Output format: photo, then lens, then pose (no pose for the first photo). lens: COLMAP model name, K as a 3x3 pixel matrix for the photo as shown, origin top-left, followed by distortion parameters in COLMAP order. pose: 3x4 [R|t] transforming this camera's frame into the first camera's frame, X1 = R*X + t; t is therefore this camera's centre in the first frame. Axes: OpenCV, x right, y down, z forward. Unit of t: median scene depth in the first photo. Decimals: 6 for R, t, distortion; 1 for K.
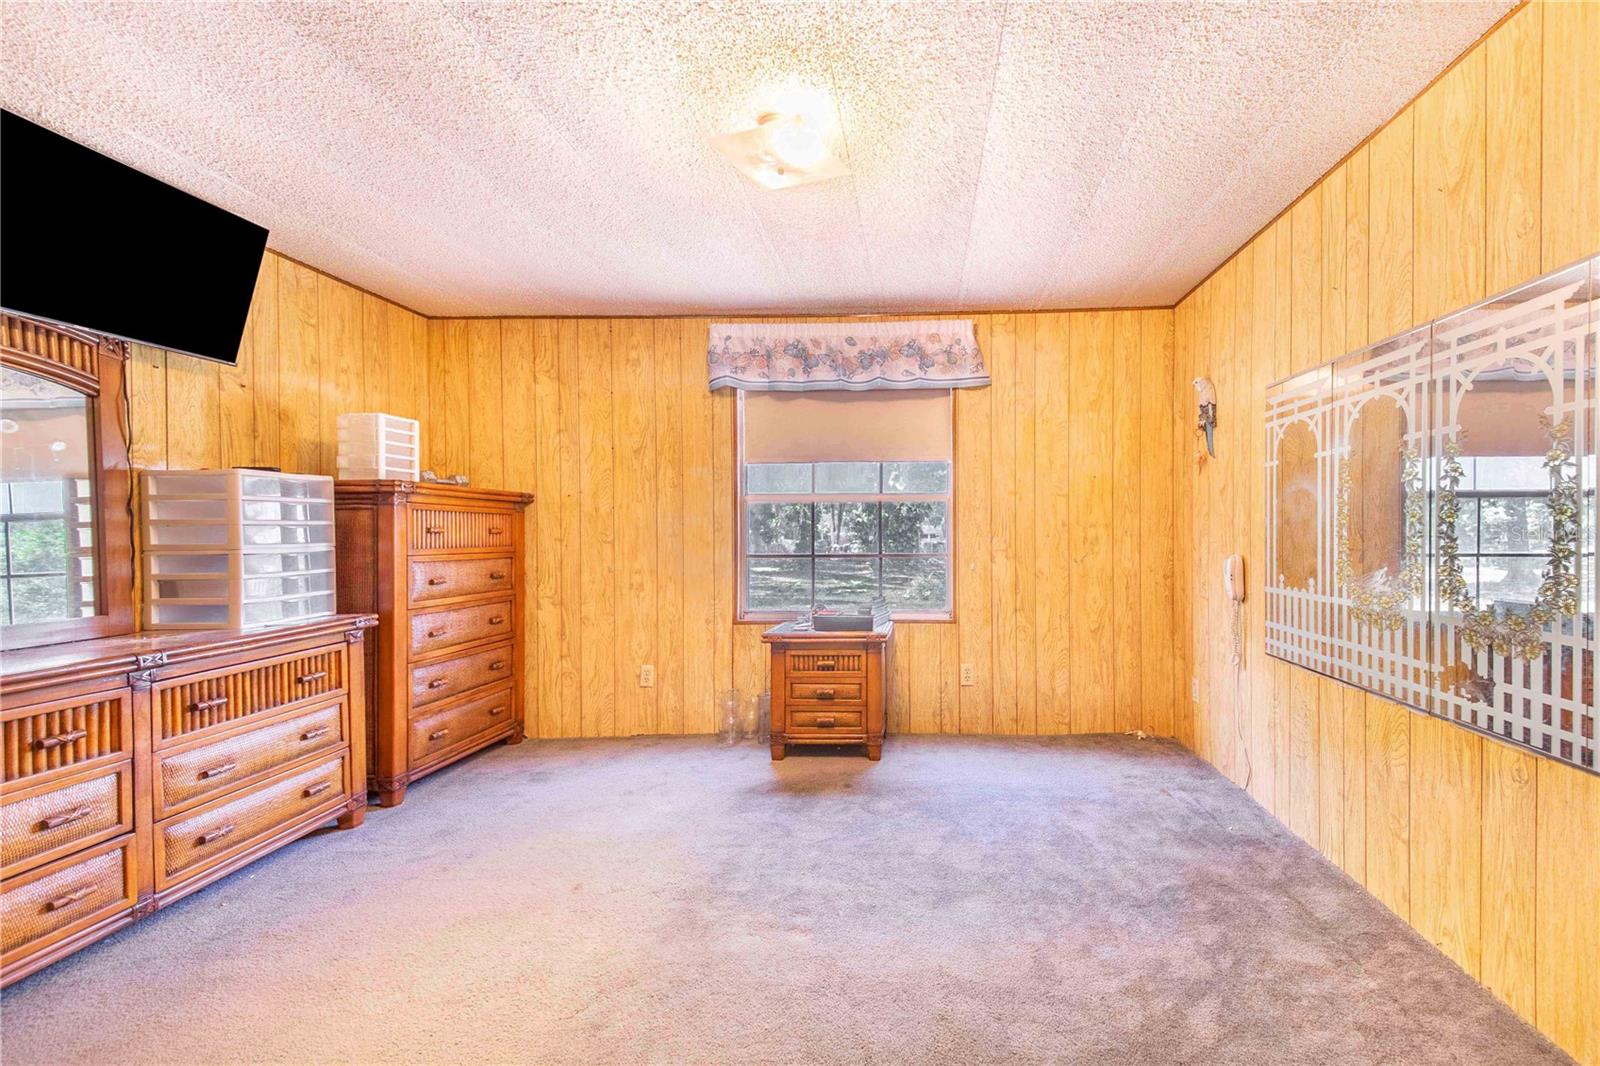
lens RADIAL K [[642.0, 0, 800.1], [0, 642.0, 541.8], [0, 0, 1]] dist [0.050878, -0.022057]
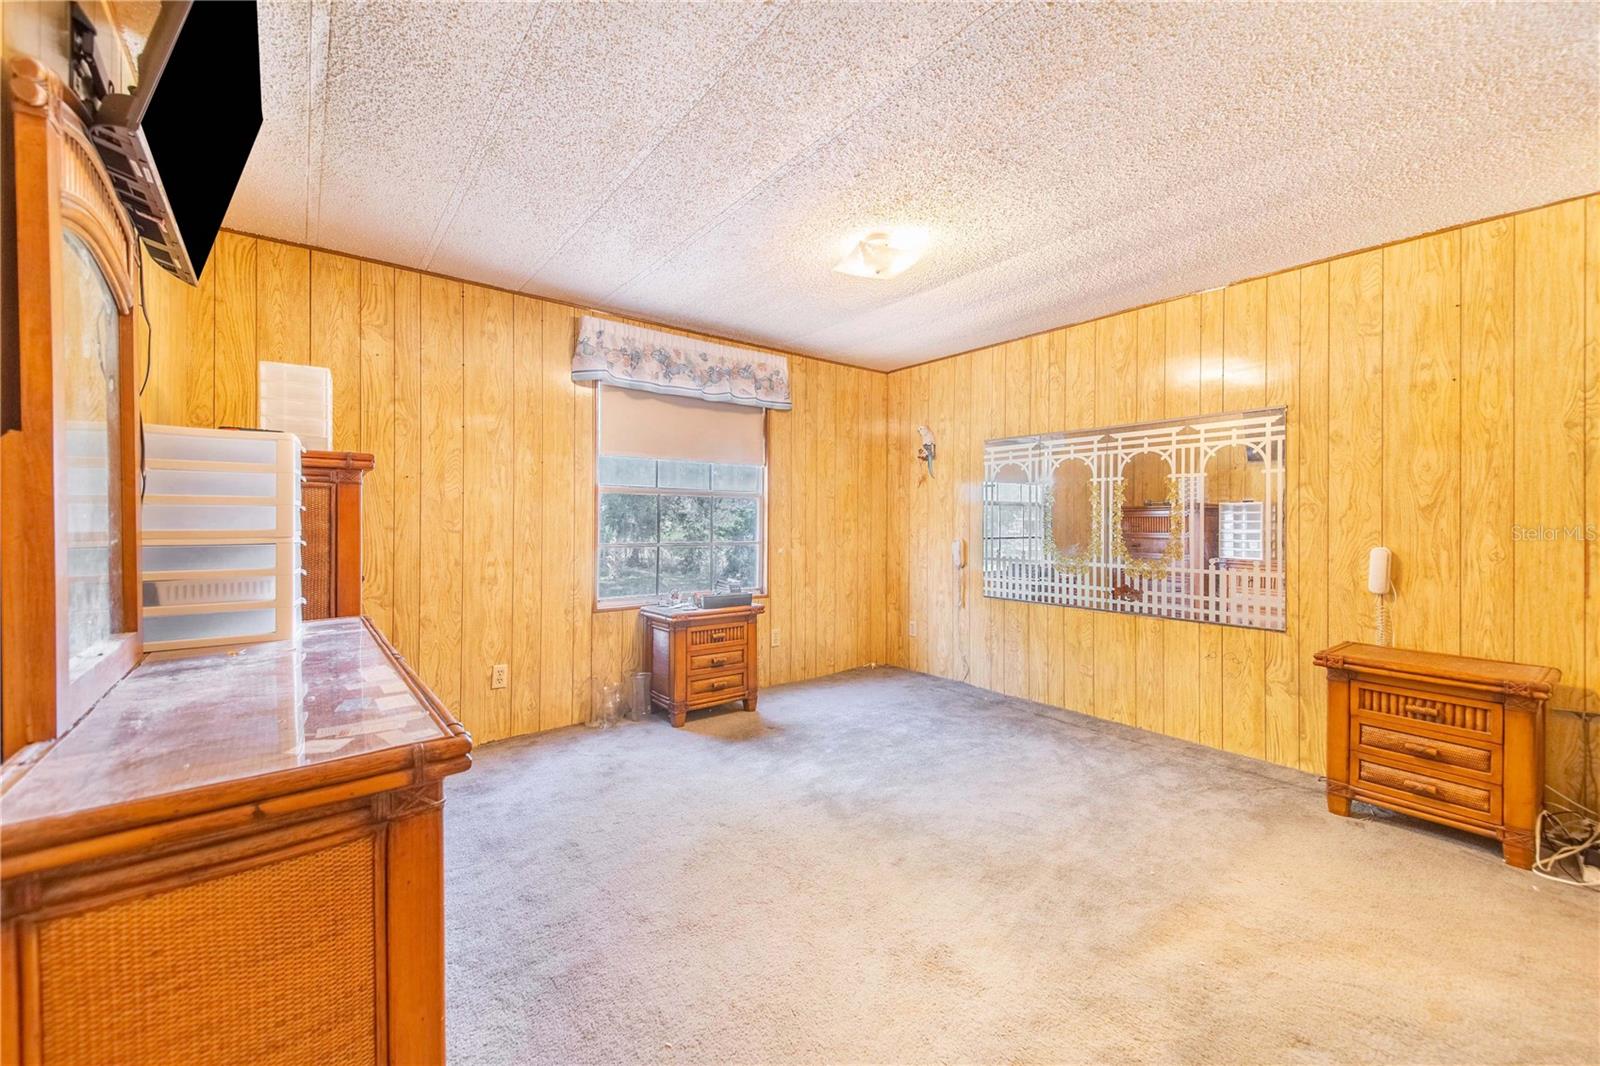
lens RADIAL K [[637.8, 0, 802.1], [0, 637.8, 528.3], [0, 0, 1]] dist [0.051905, -0.026943]
pose [[0.770450, 0.004372, 0.637486, -0.515553], [0.001347, 0.999963, -0.008486, 0.004467], [-0.637500, 0.007397, 0.770415, 0.009990]]
